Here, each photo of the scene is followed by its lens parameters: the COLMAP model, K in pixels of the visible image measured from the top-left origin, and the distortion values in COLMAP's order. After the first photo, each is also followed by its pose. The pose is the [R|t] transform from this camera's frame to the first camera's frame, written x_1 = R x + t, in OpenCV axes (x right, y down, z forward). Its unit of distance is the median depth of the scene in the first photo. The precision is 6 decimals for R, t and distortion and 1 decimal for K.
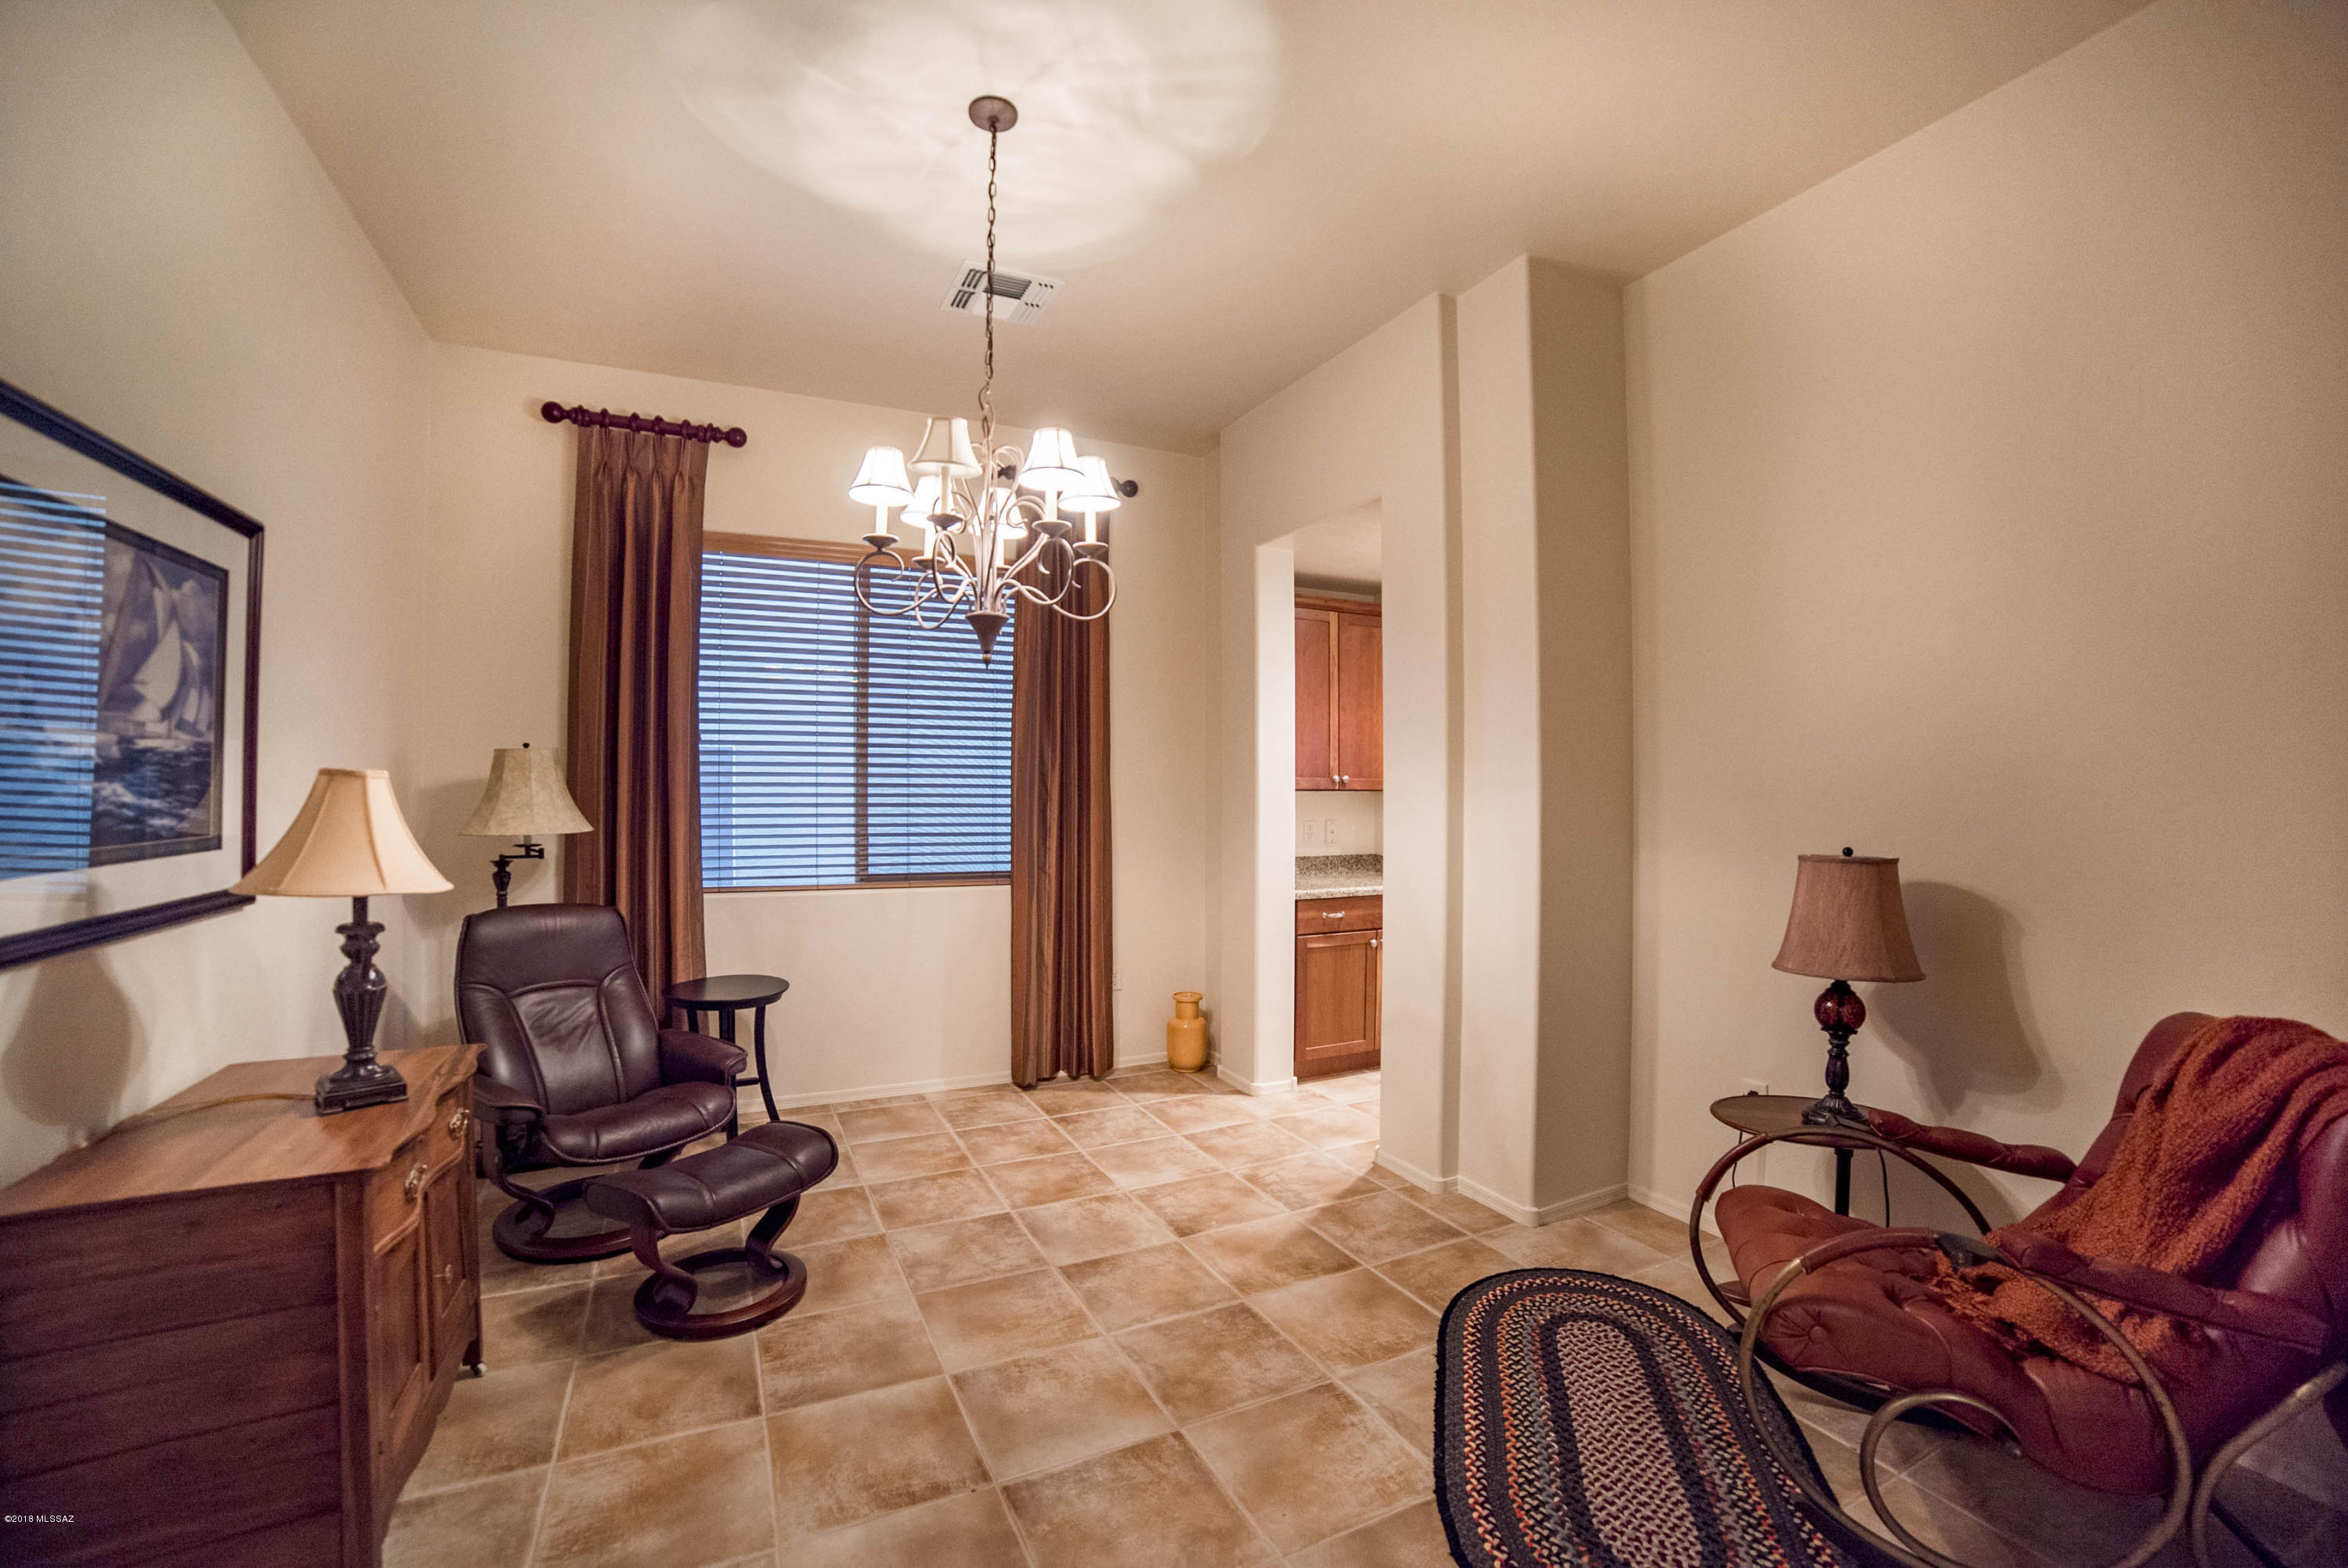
lens RADIAL K [[978.8, 0, 1166.3], [0, 978.8, 787.1], [0, 0, 1]] dist [-0.113974, 0.042818]
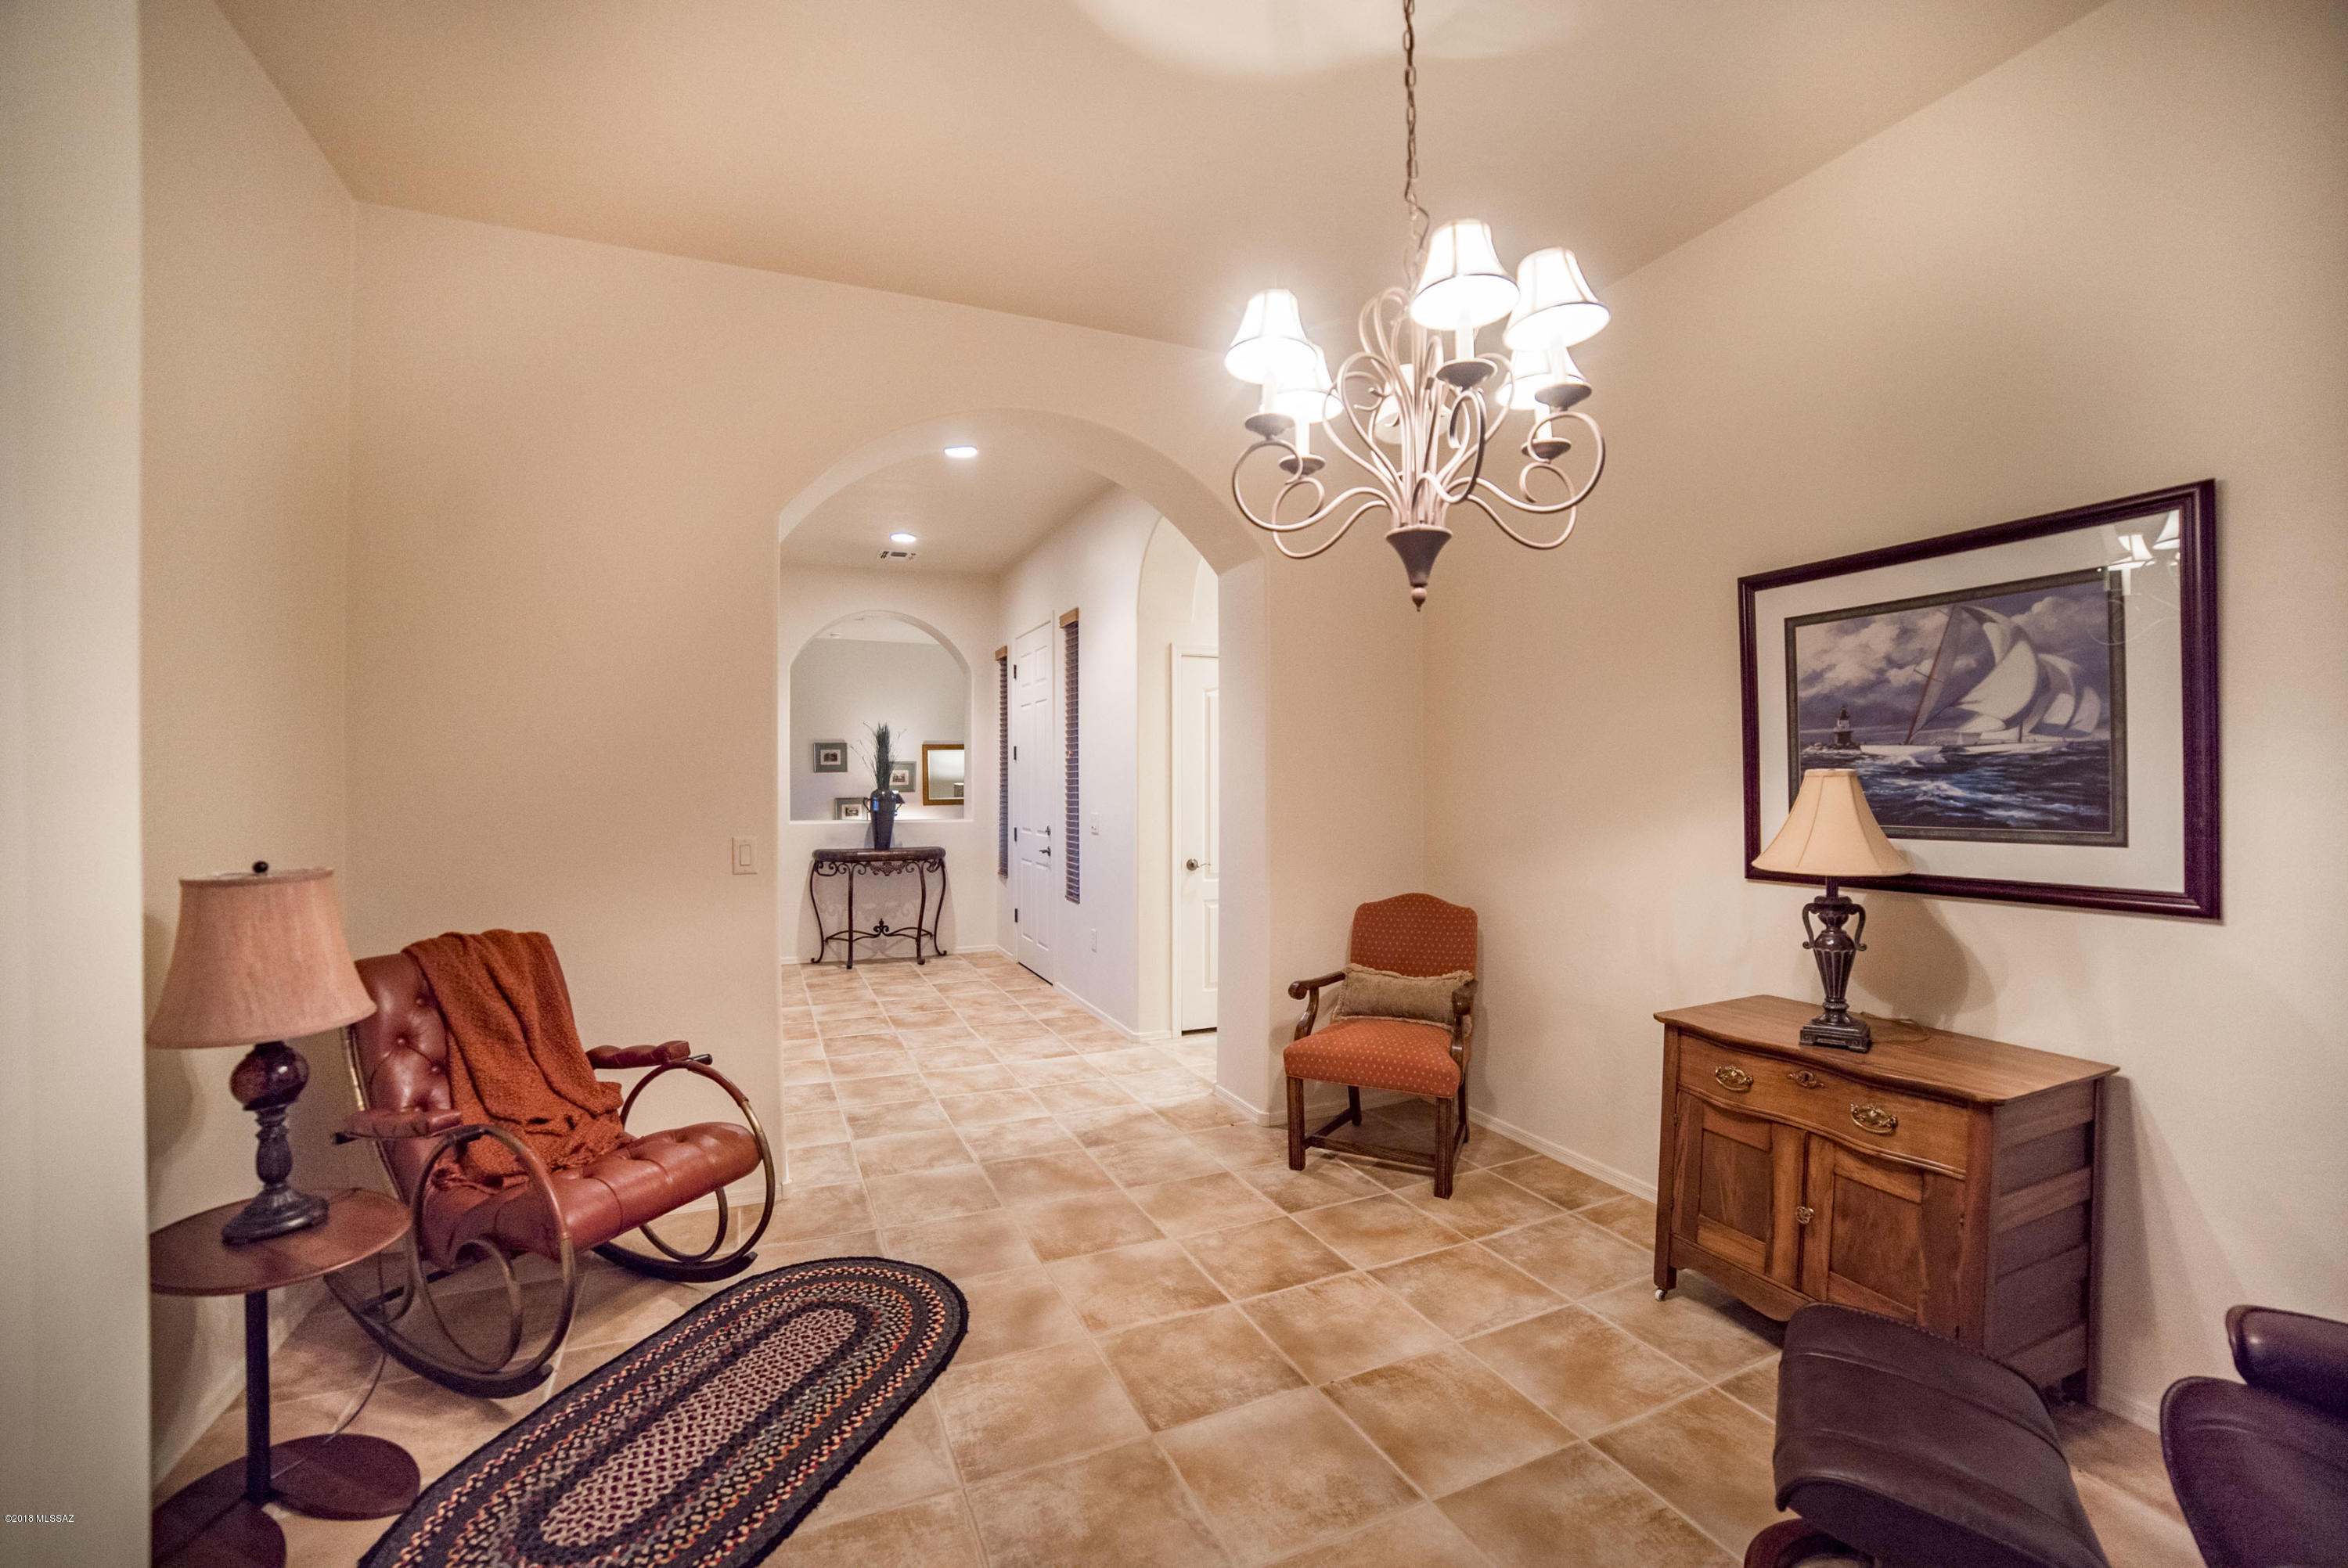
lens RADIAL K [[973.6, 0, 1167.6], [0, 973.6, 786.6], [0, 0, 1]] dist [-0.102703, 0.034264]
pose [[-0.999318, -0.000824, 0.036920, -0.041982], [-0.000825, 1.000000, -0.000007, 0.004101], [-0.036920, -0.000037, -0.999318, 2.163439]]
